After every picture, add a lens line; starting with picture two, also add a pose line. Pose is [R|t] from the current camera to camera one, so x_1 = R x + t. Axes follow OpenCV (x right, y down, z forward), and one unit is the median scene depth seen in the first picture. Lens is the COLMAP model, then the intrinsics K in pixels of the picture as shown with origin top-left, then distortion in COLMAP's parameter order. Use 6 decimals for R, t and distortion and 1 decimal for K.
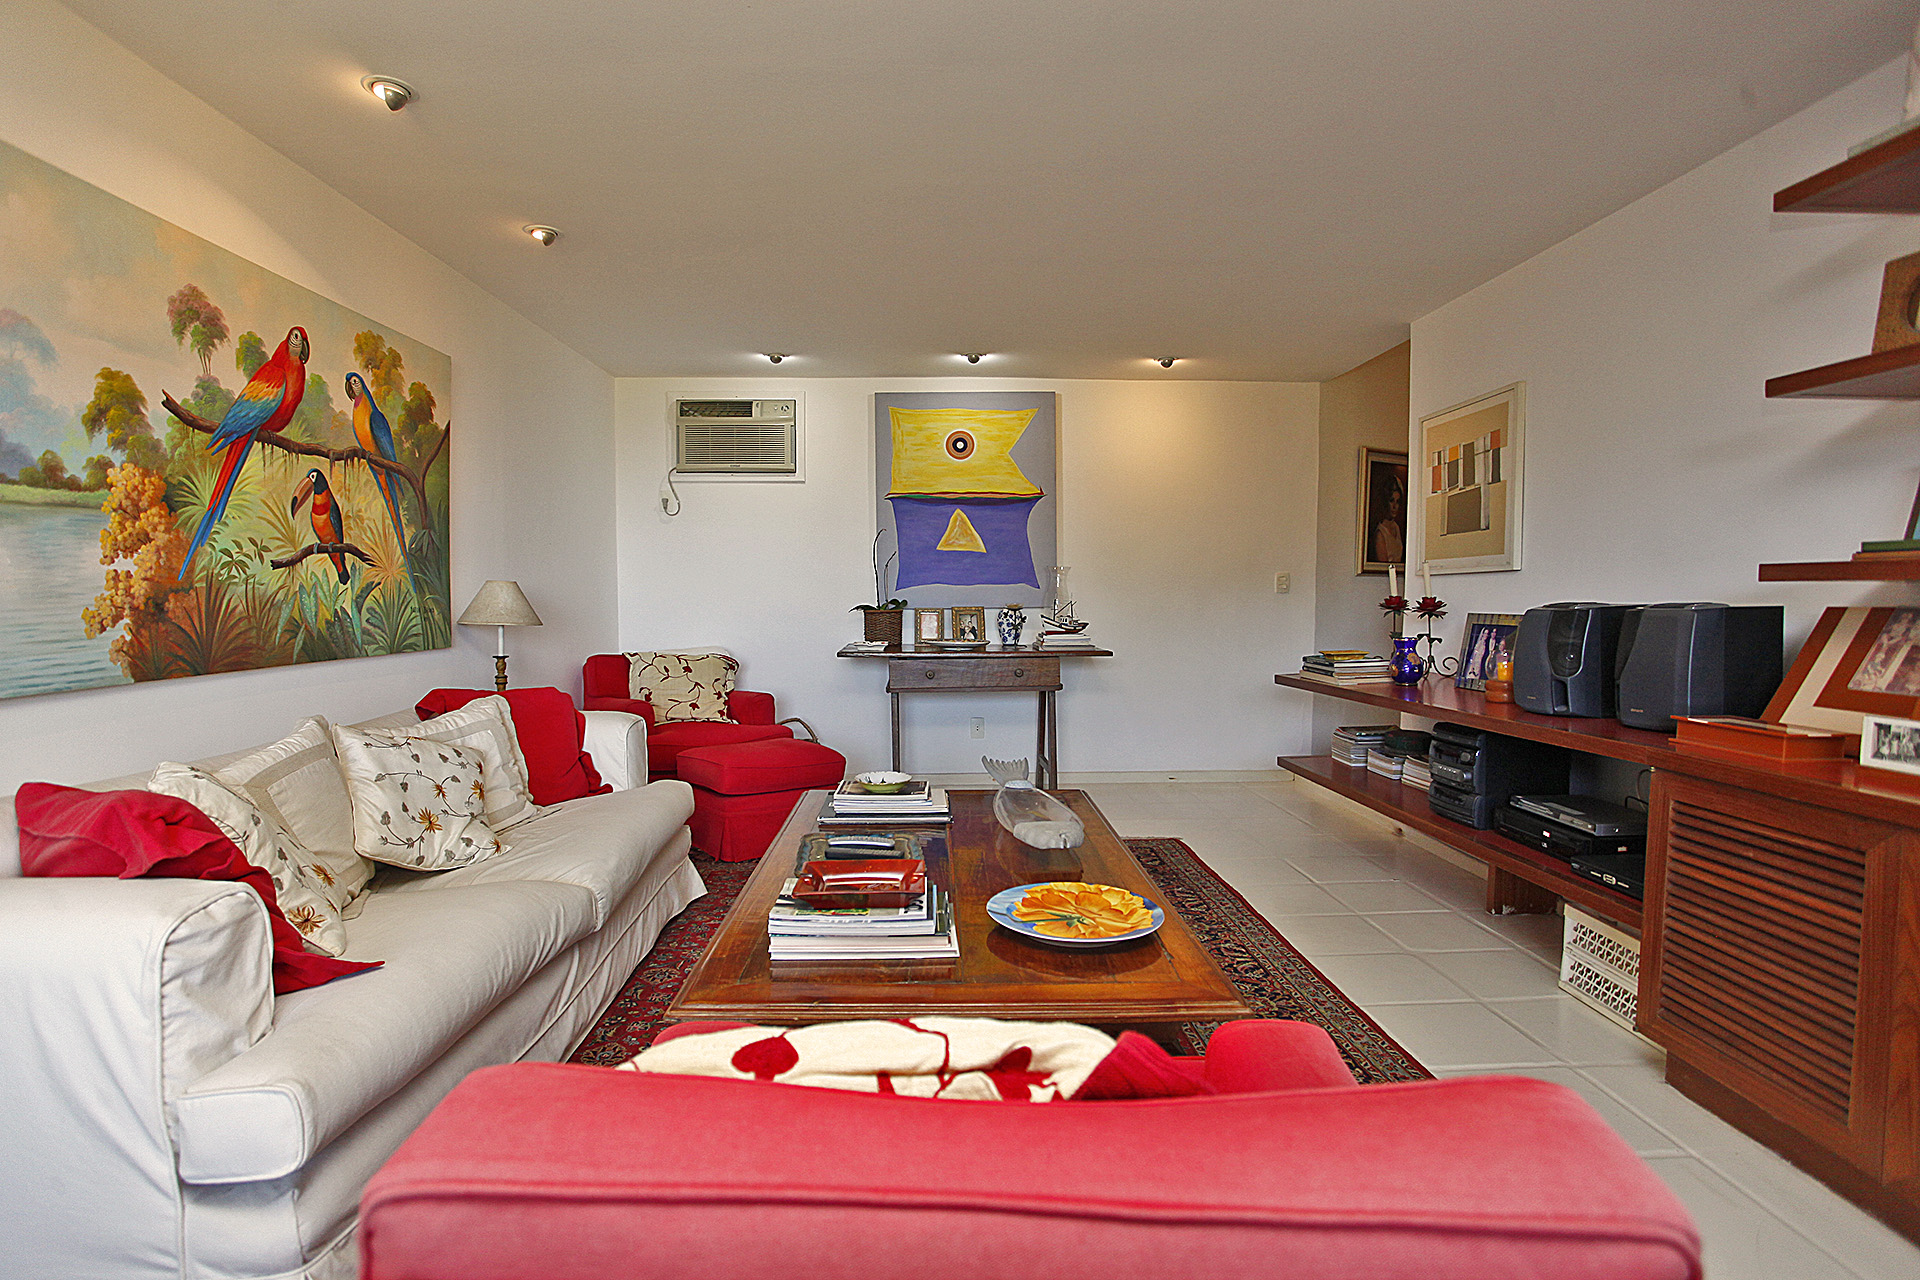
lens RADIAL K [[928.0, 0, 954.7], [0, 928.0, 638.9], [0, 0, 1]] dist [-0.058938, 0.017625]
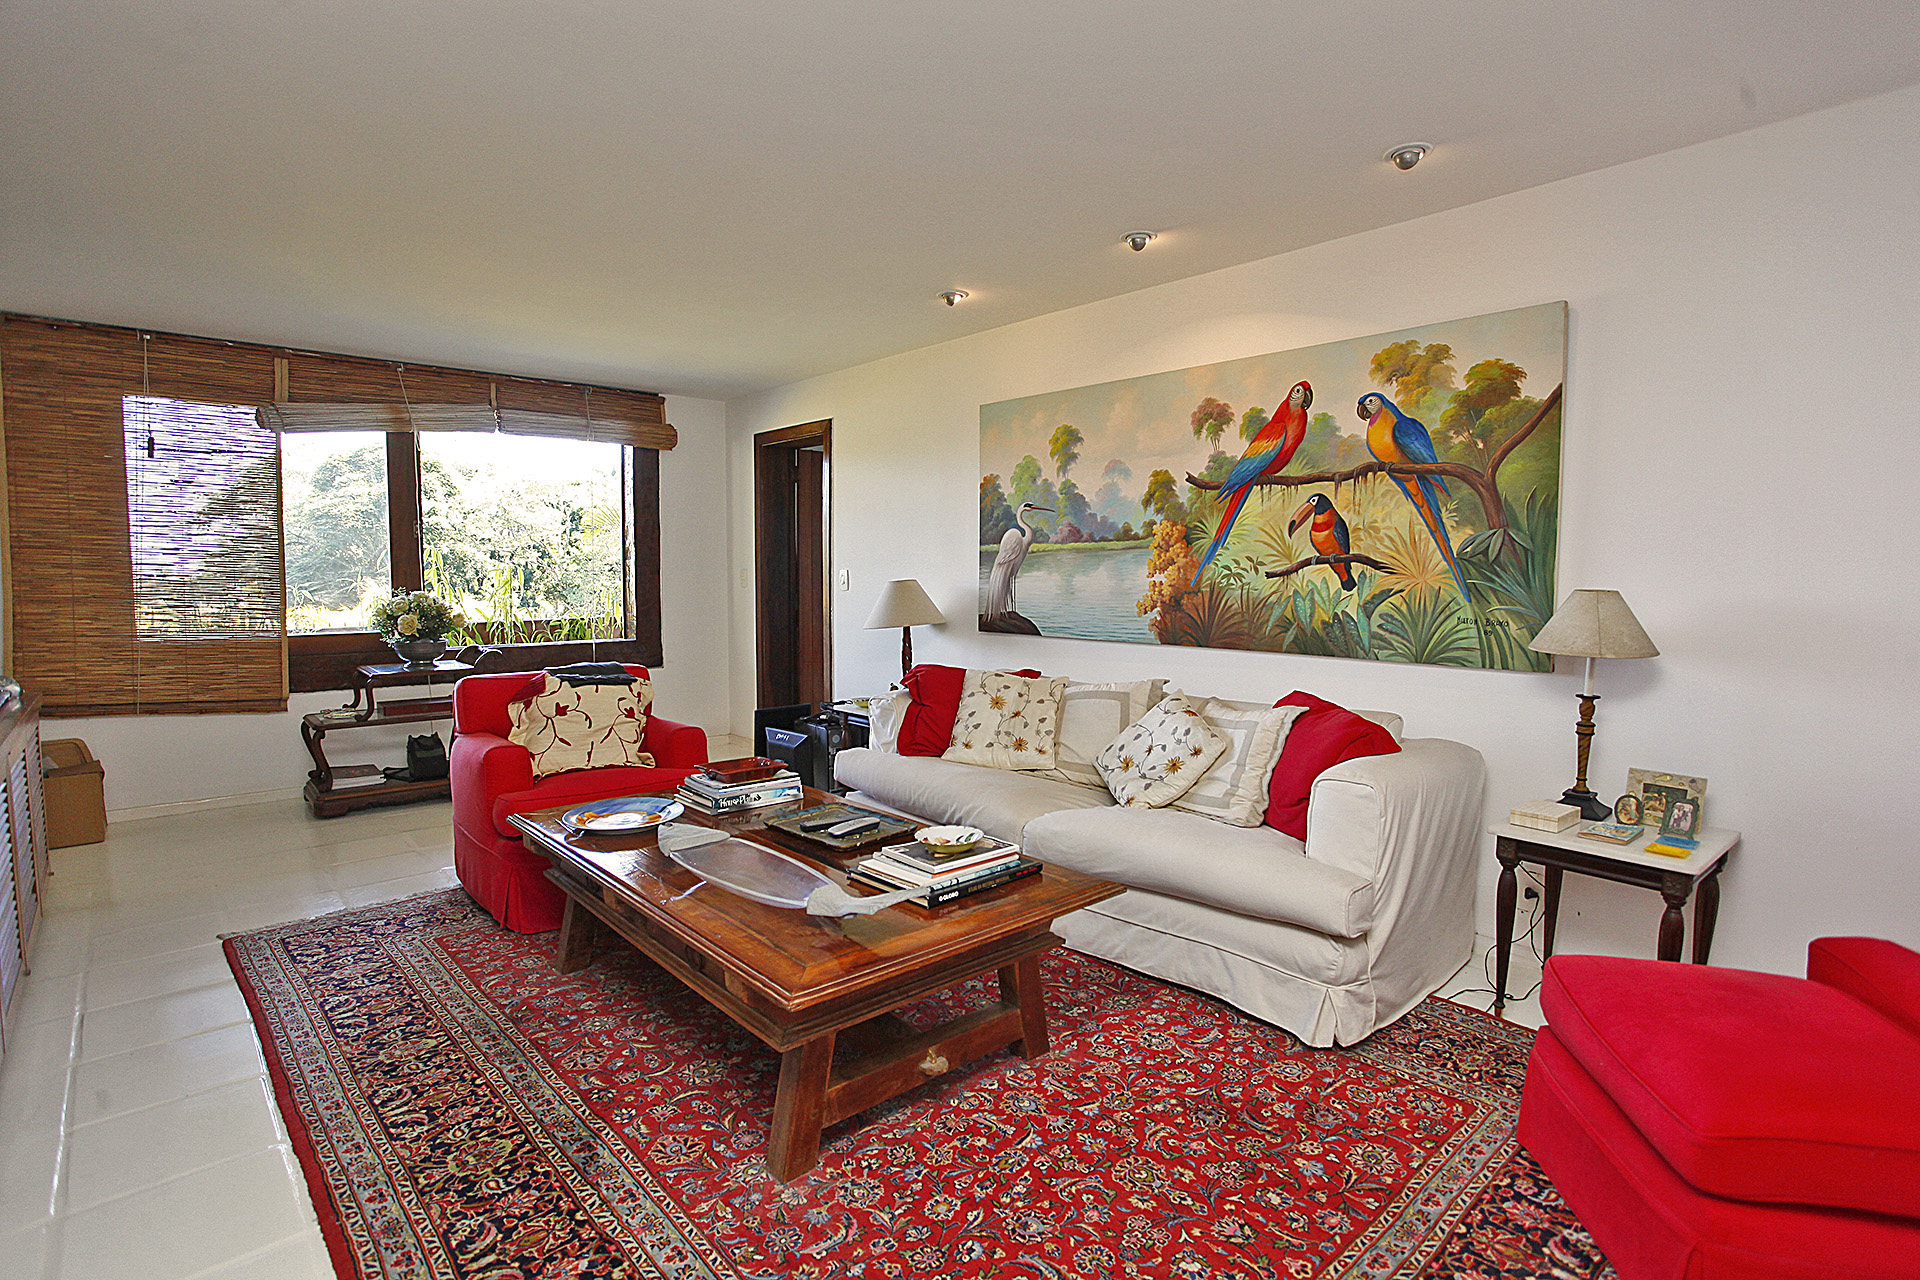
lens RADIAL K [[928.0, 0, 959.8], [0, 928.0, 637.1], [0, 0, 1]] dist [-0.058938, 0.017625]
pose [[-0.757246, 0.045178, -0.651566, 0.467498], [-0.034919, 0.993378, 0.109460, -0.121747], [0.652196, 0.105640, -0.750653, 1.696976]]
